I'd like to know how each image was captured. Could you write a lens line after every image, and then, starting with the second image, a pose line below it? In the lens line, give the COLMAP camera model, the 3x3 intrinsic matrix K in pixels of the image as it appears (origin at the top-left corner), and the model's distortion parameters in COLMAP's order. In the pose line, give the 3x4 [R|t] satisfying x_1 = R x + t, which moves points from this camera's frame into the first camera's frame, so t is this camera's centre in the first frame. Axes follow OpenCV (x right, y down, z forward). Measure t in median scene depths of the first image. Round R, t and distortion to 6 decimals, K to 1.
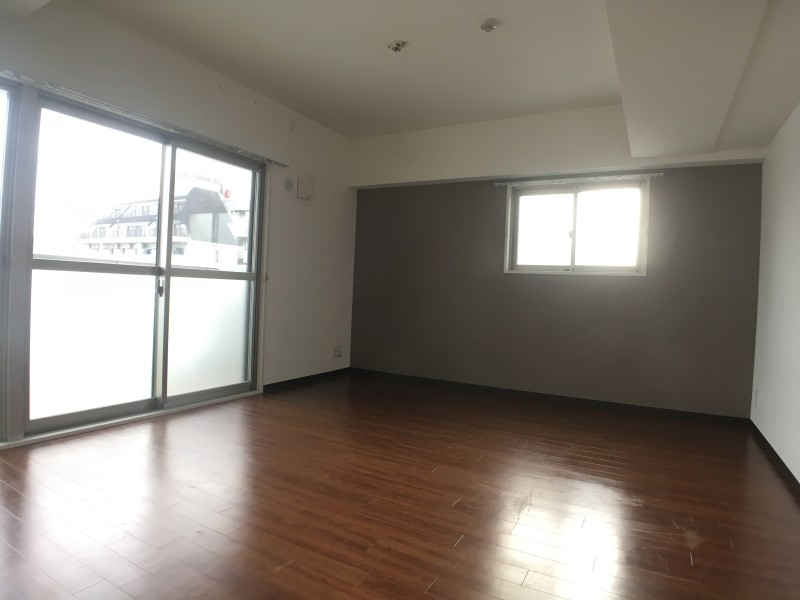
lens RADIAL K [[474.2, 0, 396.8], [0, 474.2, 304.2], [0, 0, 1]] dist [-0.067978, 0.005840]
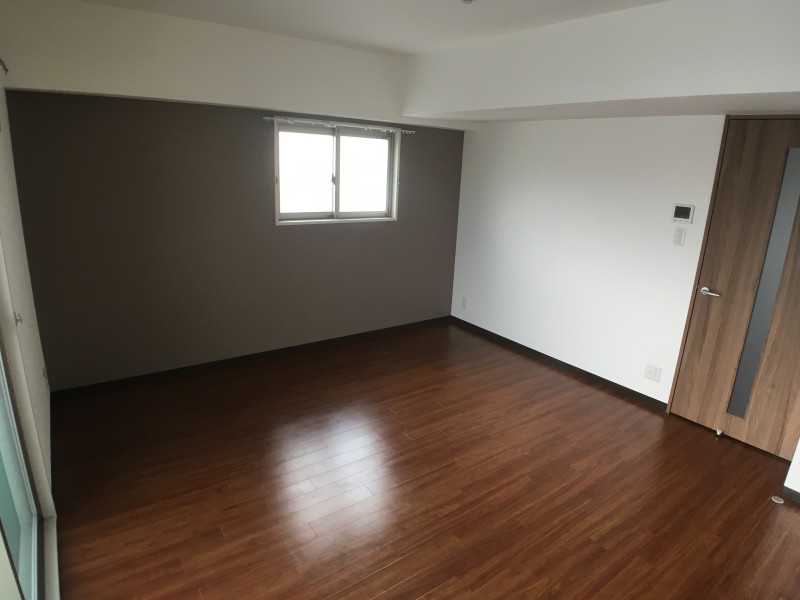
lens RADIAL K [[474.2, 0, 397.1], [0, 474.2, 294.7], [0, 0, 1]] dist [-0.067978, 0.005840]
pose [[0.409731, -0.272582, 0.870528, -0.833188], [-0.005488, 0.953557, 0.301163, -0.363316], [-0.912190, -0.128173, 0.389206, 0.761797]]
